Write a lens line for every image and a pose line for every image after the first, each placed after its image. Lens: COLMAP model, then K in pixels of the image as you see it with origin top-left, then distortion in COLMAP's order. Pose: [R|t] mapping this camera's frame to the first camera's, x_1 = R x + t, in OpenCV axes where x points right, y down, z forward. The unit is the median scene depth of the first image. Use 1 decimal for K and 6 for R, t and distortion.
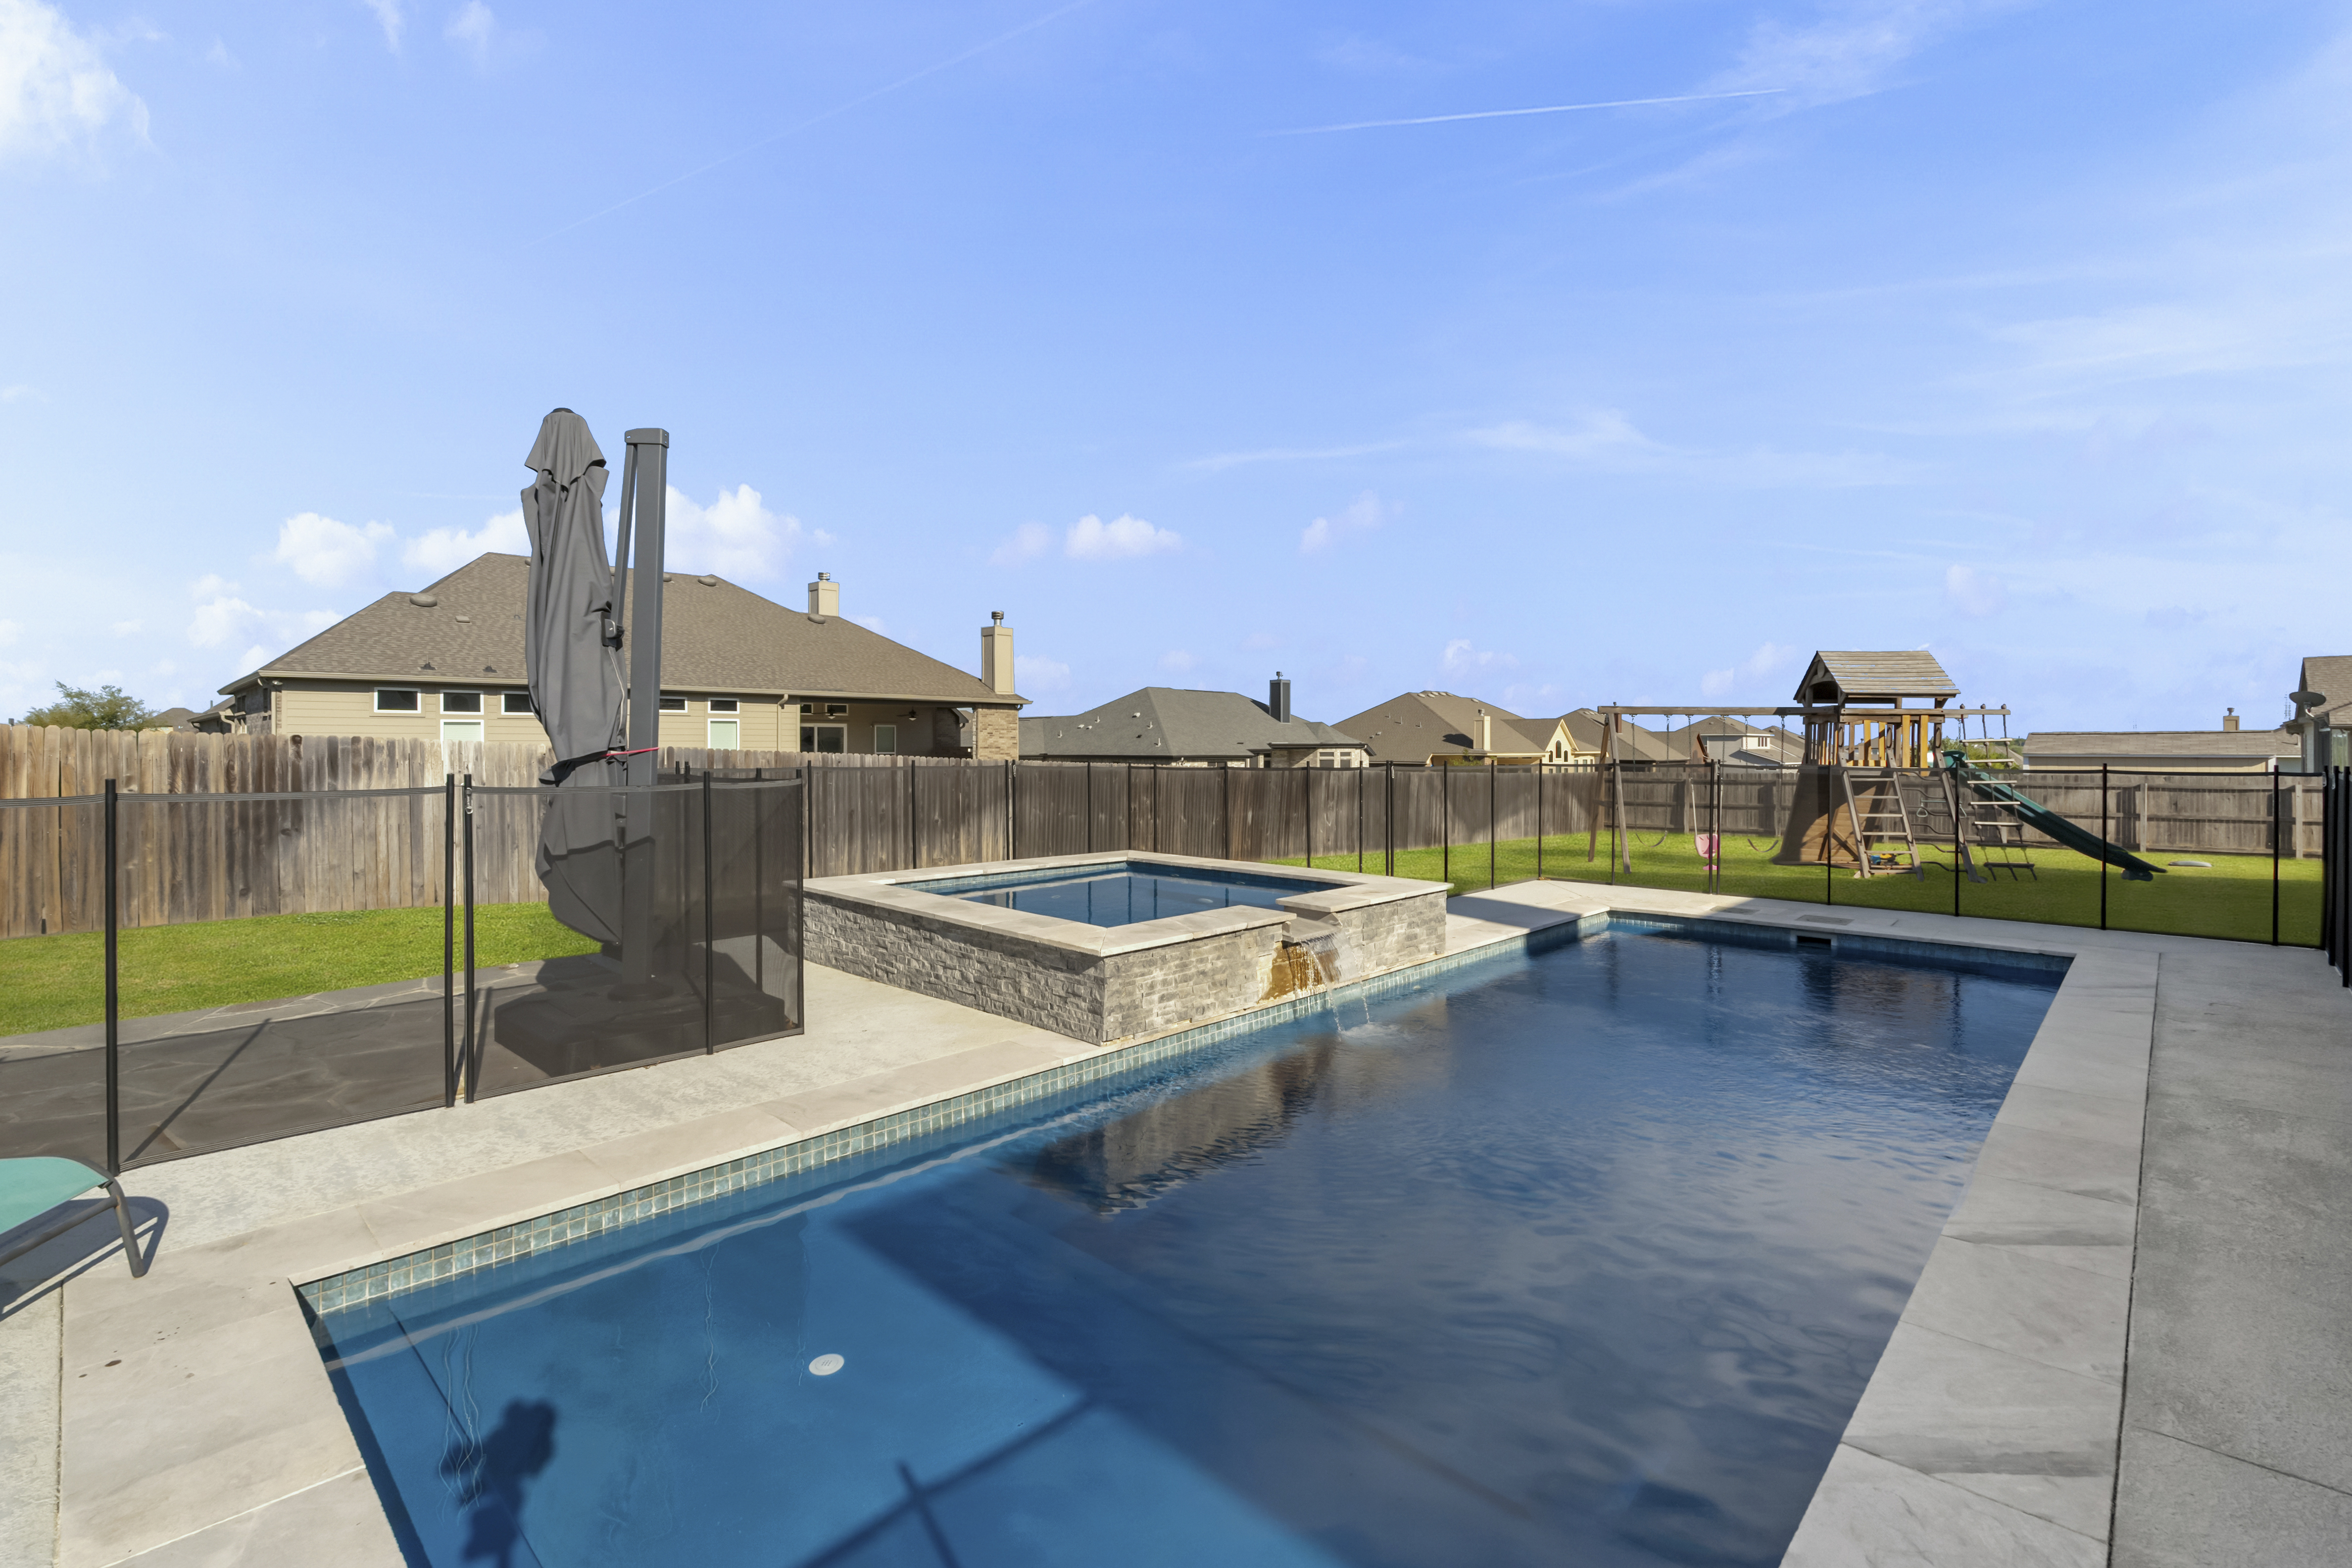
lens RADIAL K [[1043.9, 0, 1176.1], [0, 1043.9, 747.3], [0, 0, 1]] dist [-0.002483, 0.000748]
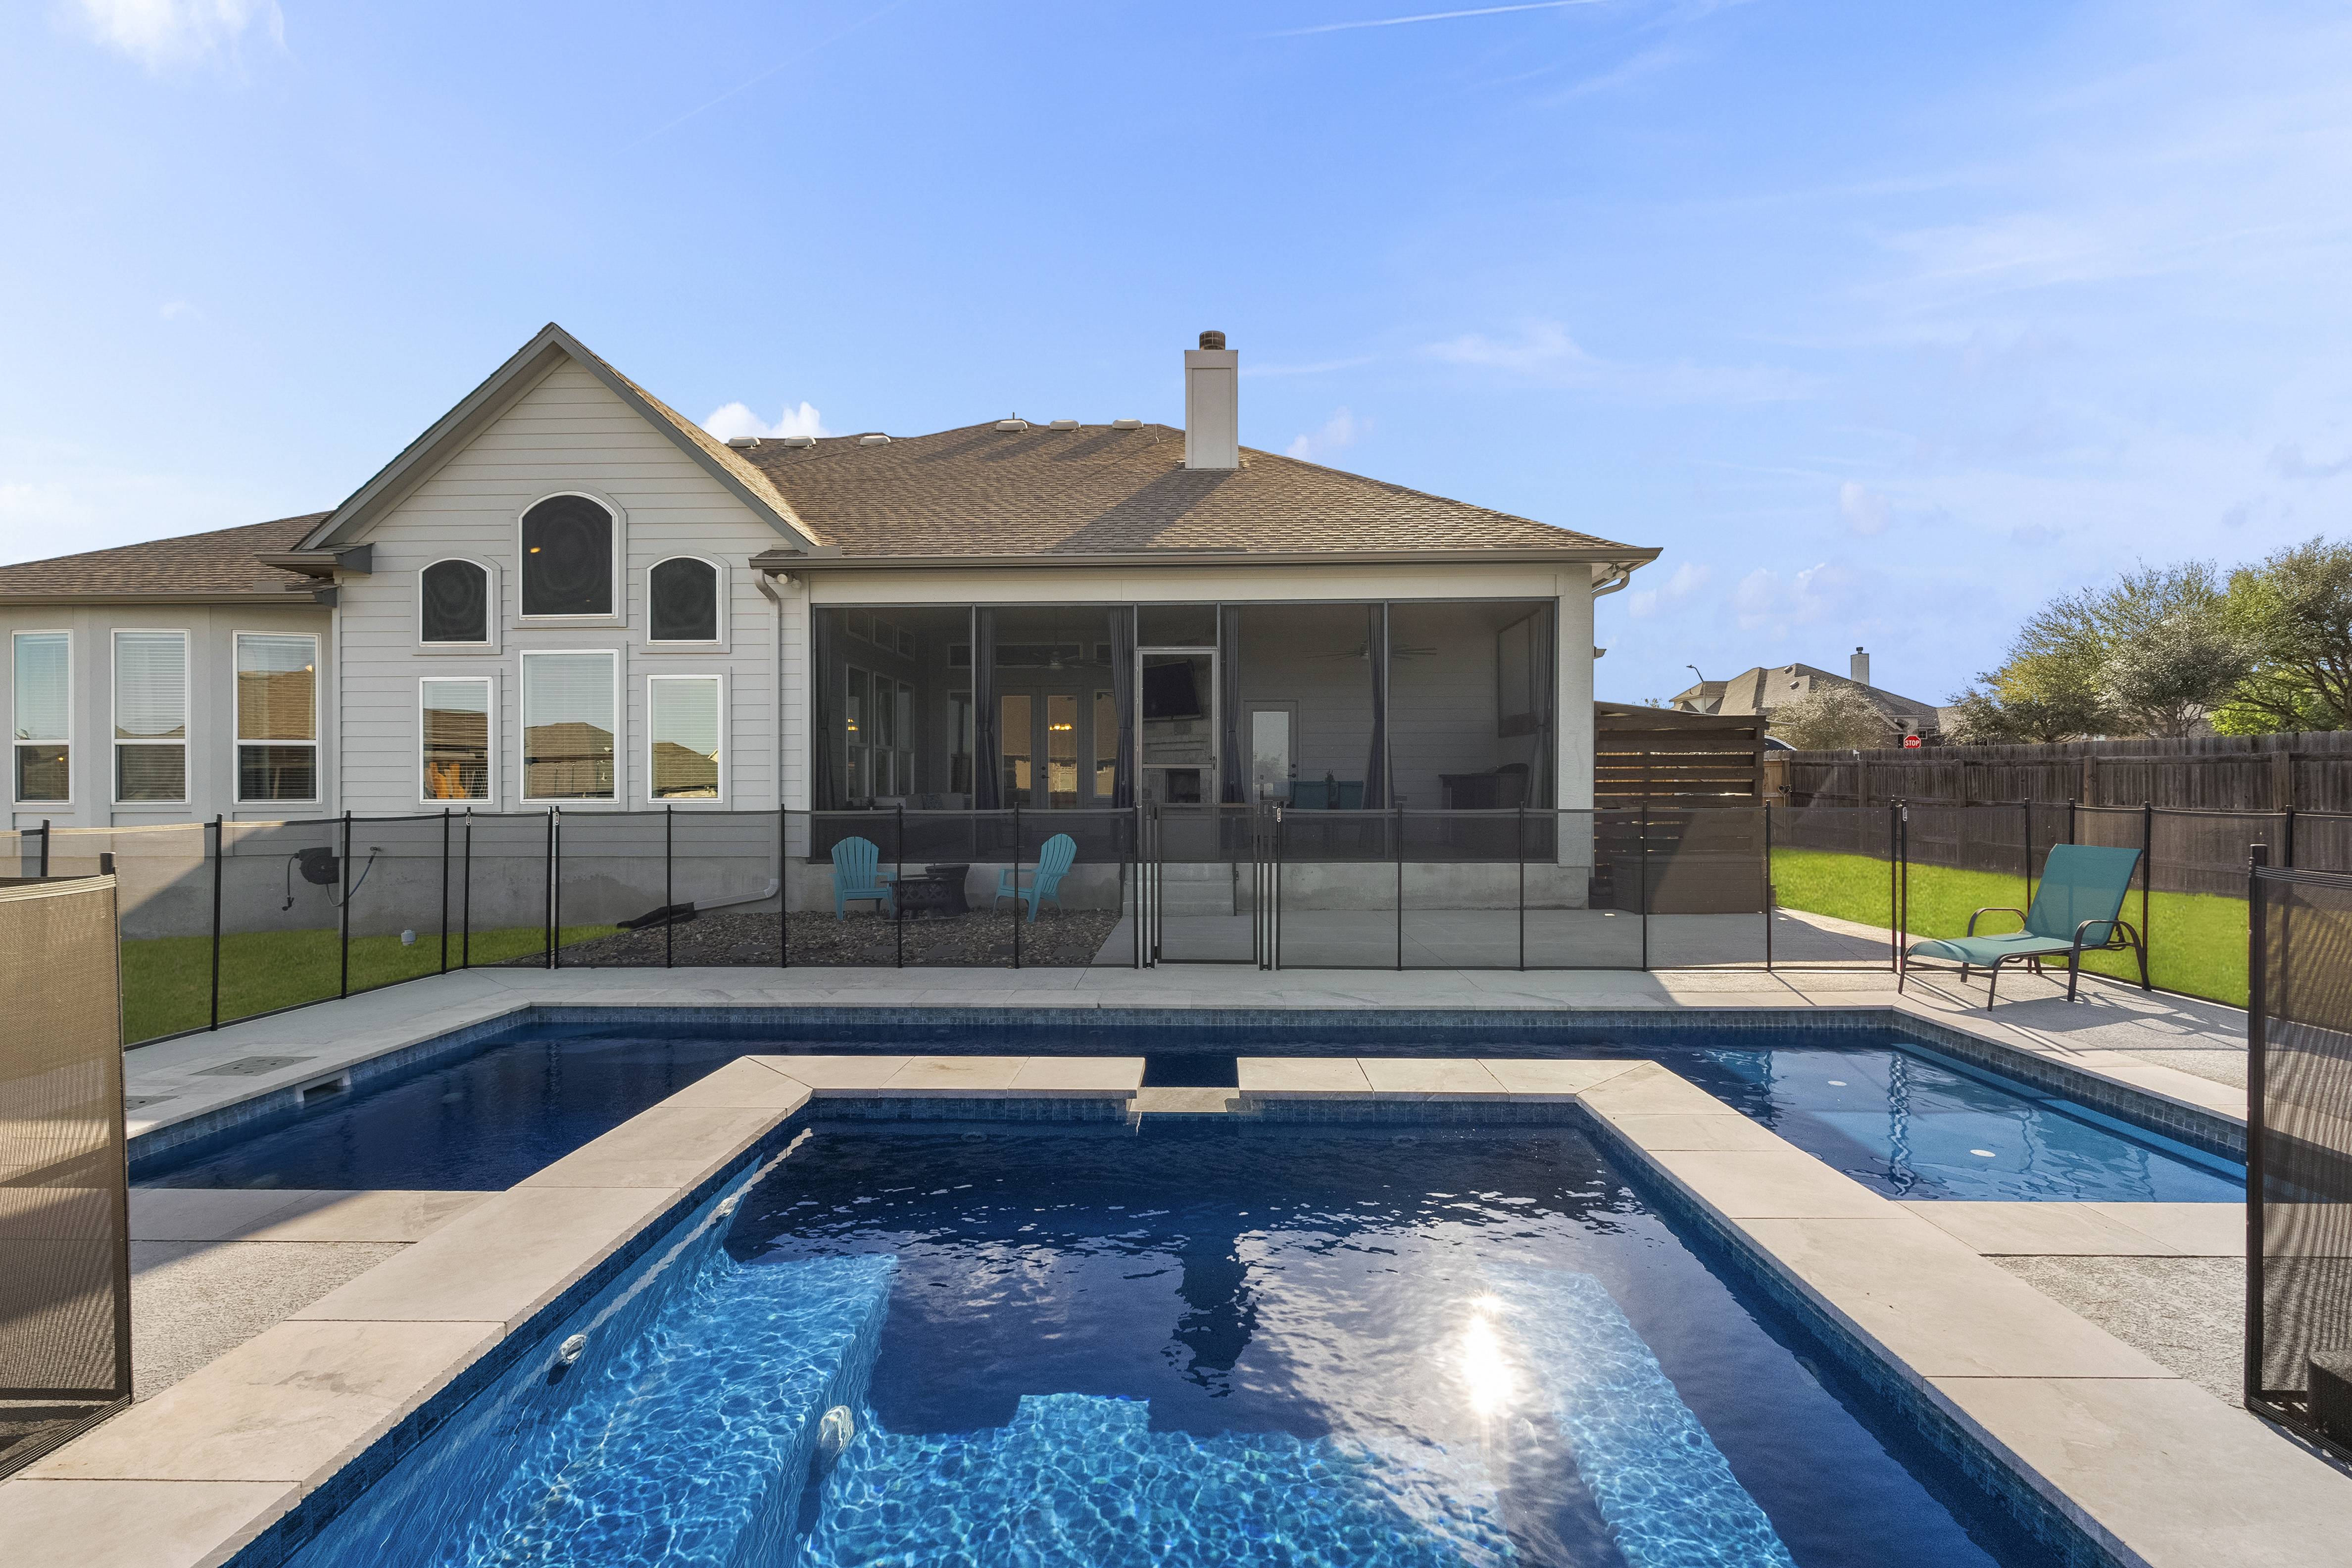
lens RADIAL K [[1043.9, 0, 1179.8], [0, 1043.9, 776.2], [0, 0, 1]] dist [-0.002483, 0.000748]
pose [[-0.674362, 0.007256, 0.738366, -0.094503], [0.003885, 0.999973, -0.006279, -0.001902], [-0.738391, -0.001365, -0.674371, 0.420187]]
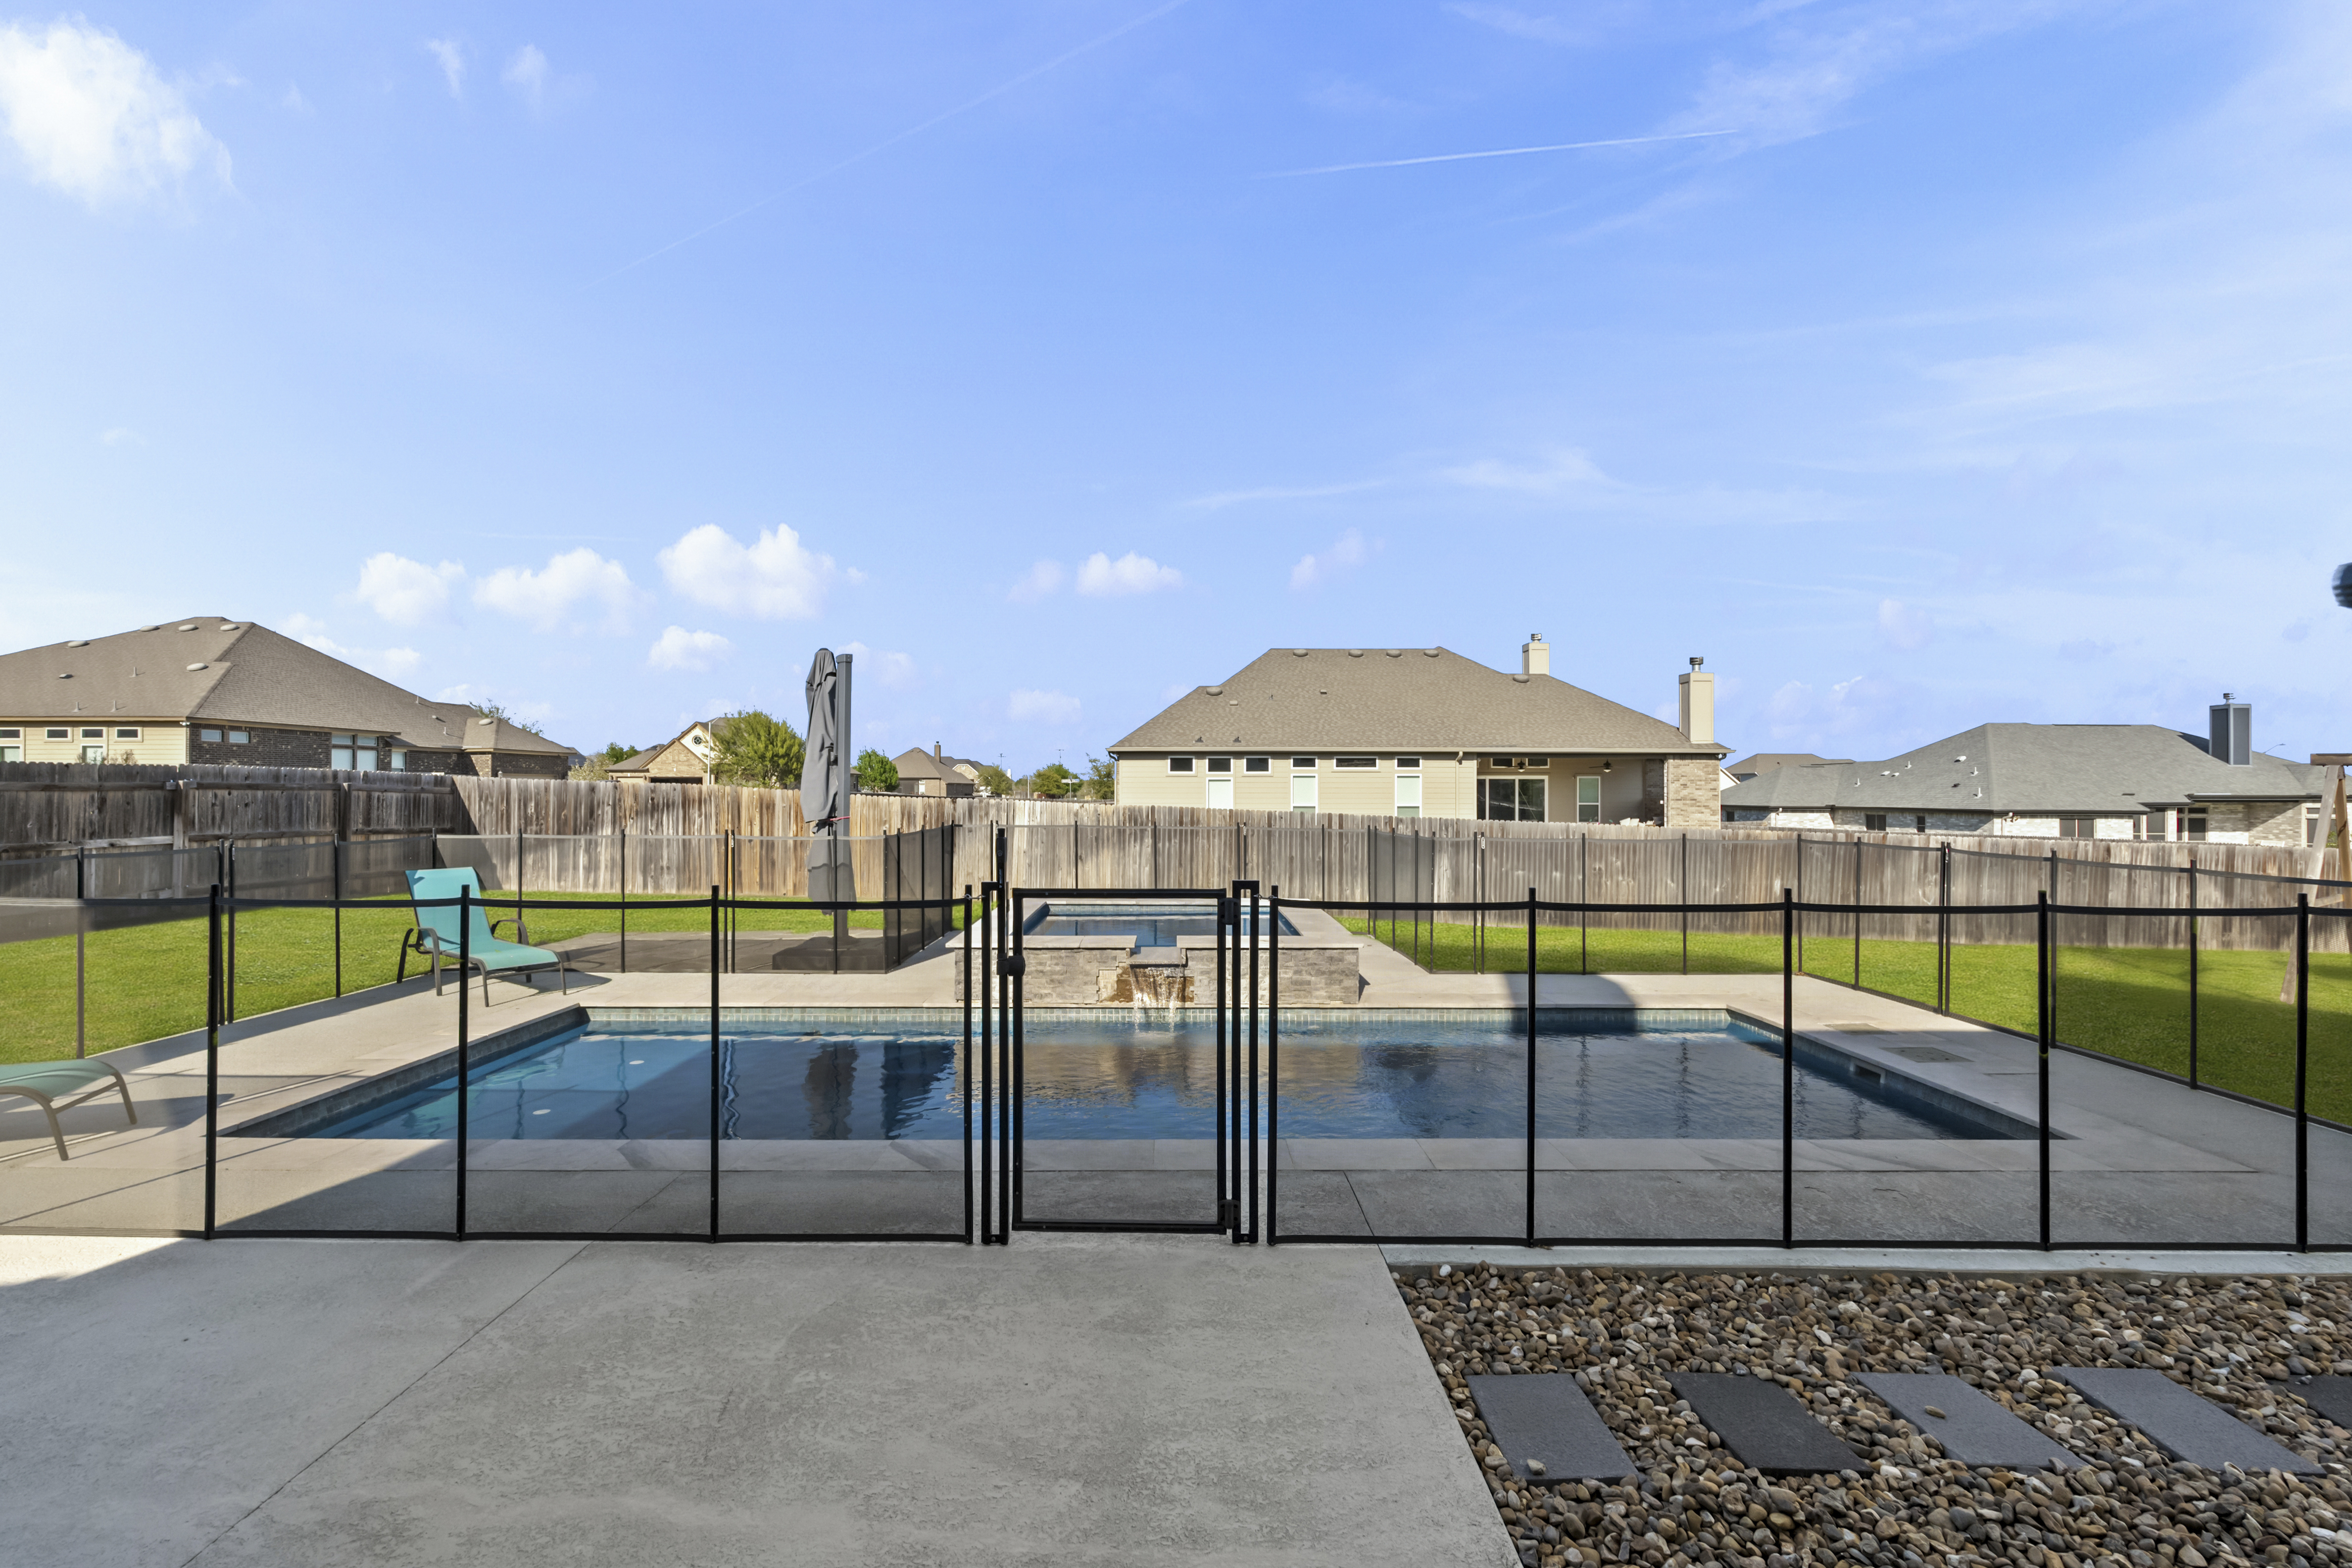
lens RADIAL K [[1043.9, 0, 1197.8], [0, 1043.9, 785.2], [0, 0, 1]] dist [-0.002483, 0.000748]
pose [[0.700285, -0.001322, -0.713863, 0.333013], [-0.003116, 0.999983, -0.004909, -0.012396], [0.713857, 0.005662, 0.700269, 0.027319]]
